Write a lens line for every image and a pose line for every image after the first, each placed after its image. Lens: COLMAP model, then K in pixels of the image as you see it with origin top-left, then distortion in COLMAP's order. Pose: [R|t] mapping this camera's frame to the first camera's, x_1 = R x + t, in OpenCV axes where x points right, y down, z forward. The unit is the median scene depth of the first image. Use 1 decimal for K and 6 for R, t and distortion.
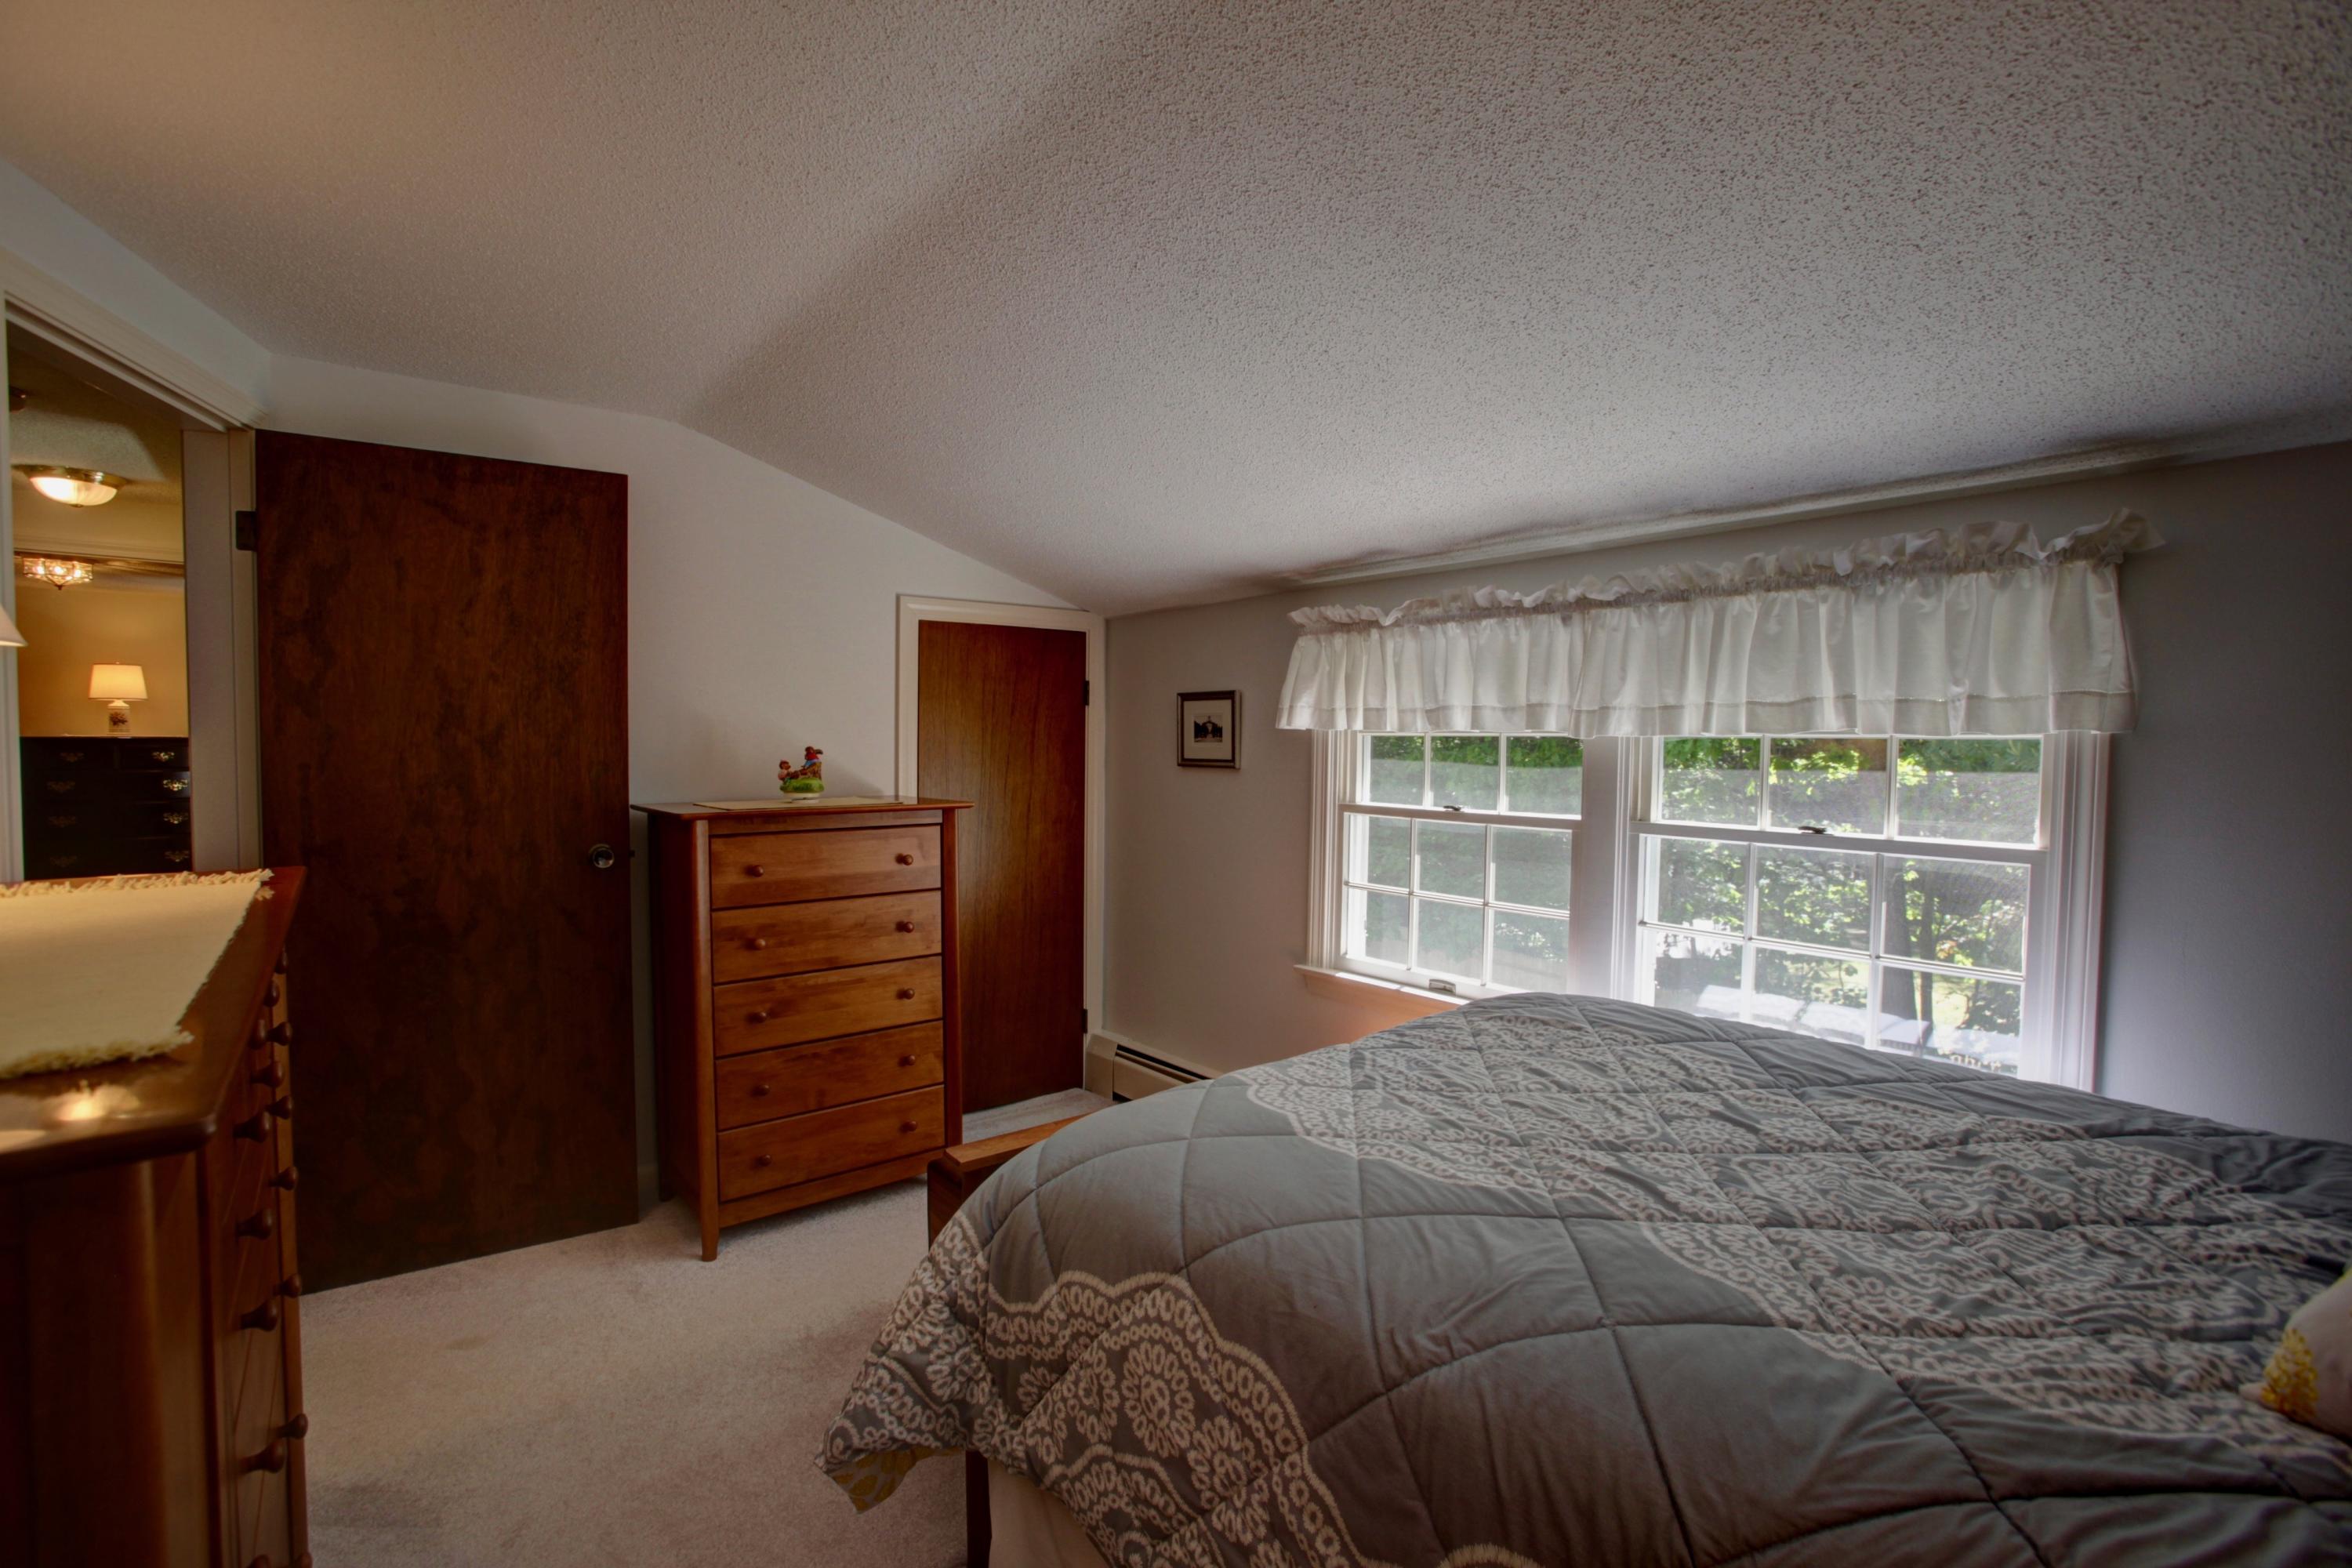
lens RADIAL K [[1072.2, 0, 1175.2], [0, 1072.2, 779.4], [0, 0, 1]] dist [-0.068960, 0.027323]
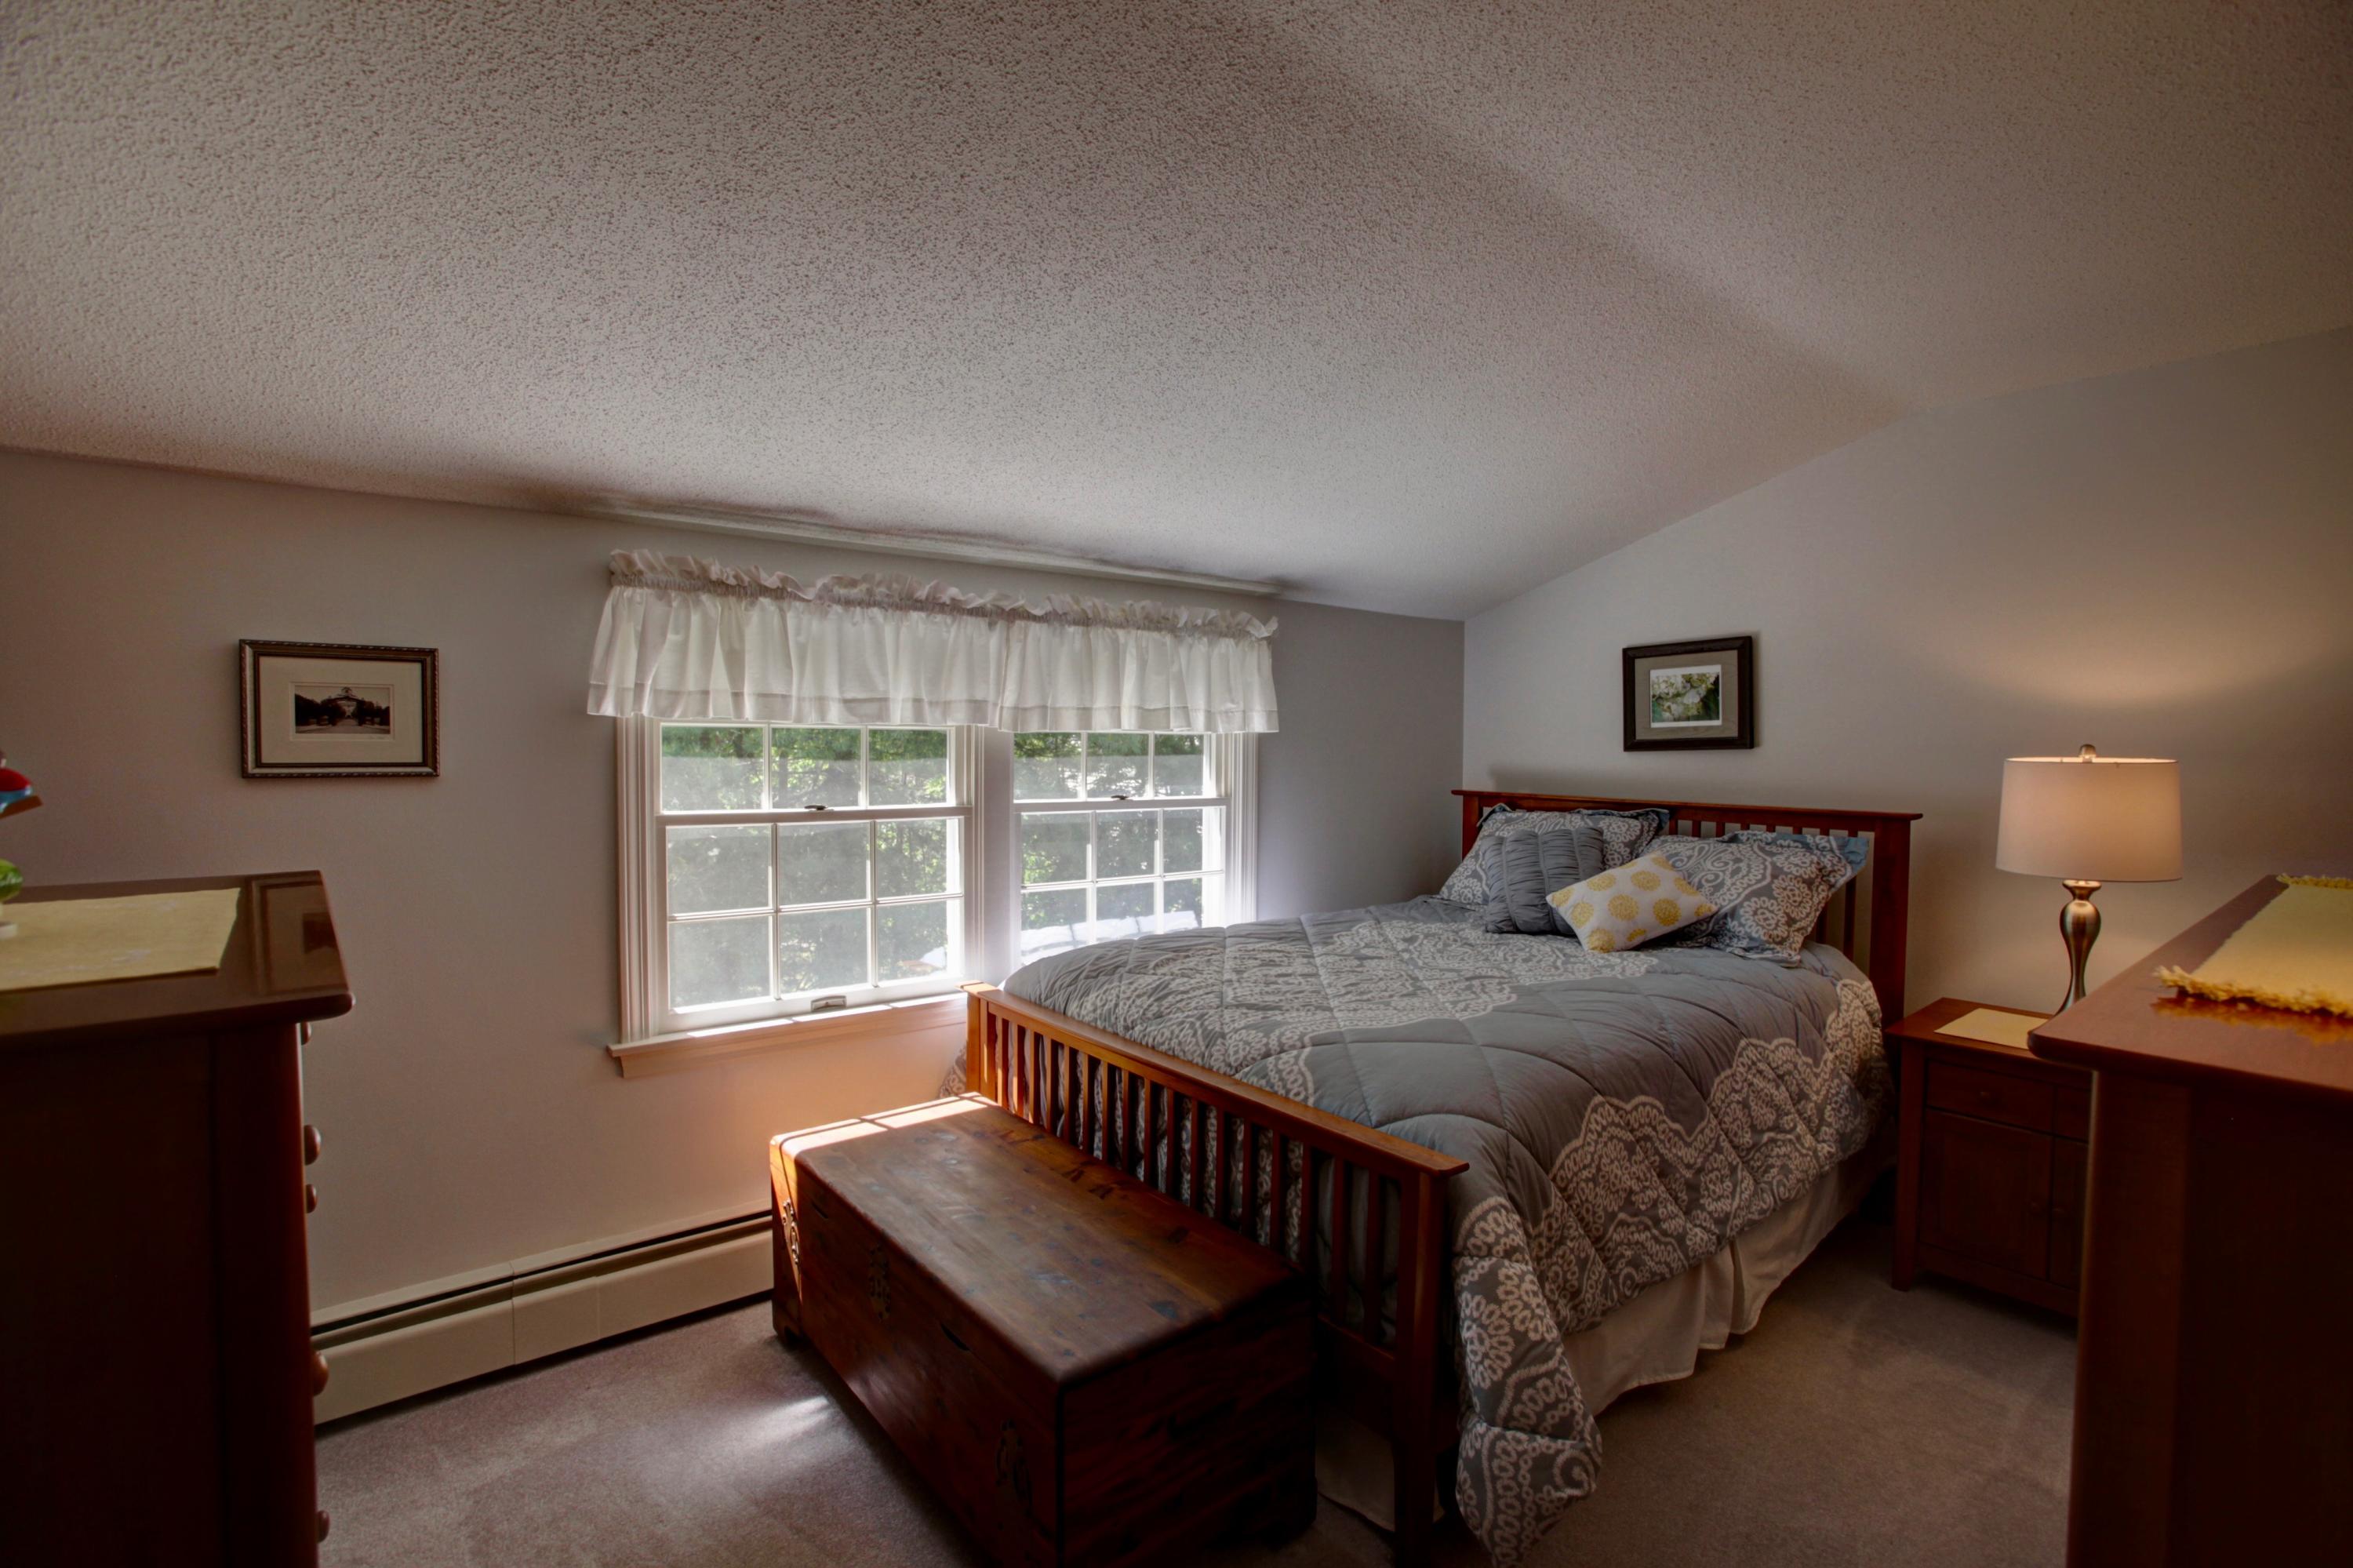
lens RADIAL K [[1072.7, 0, 1175.7], [0, 1072.7, 779.4], [0, 0, 1]] dist [-0.068960, 0.027323]
pose [[0.009814, -0.047104, 0.998842, -0.670937], [0.022063, 0.998657, 0.046879, -0.034250], [-0.999708, 0.021578, 0.010841, 0.717887]]
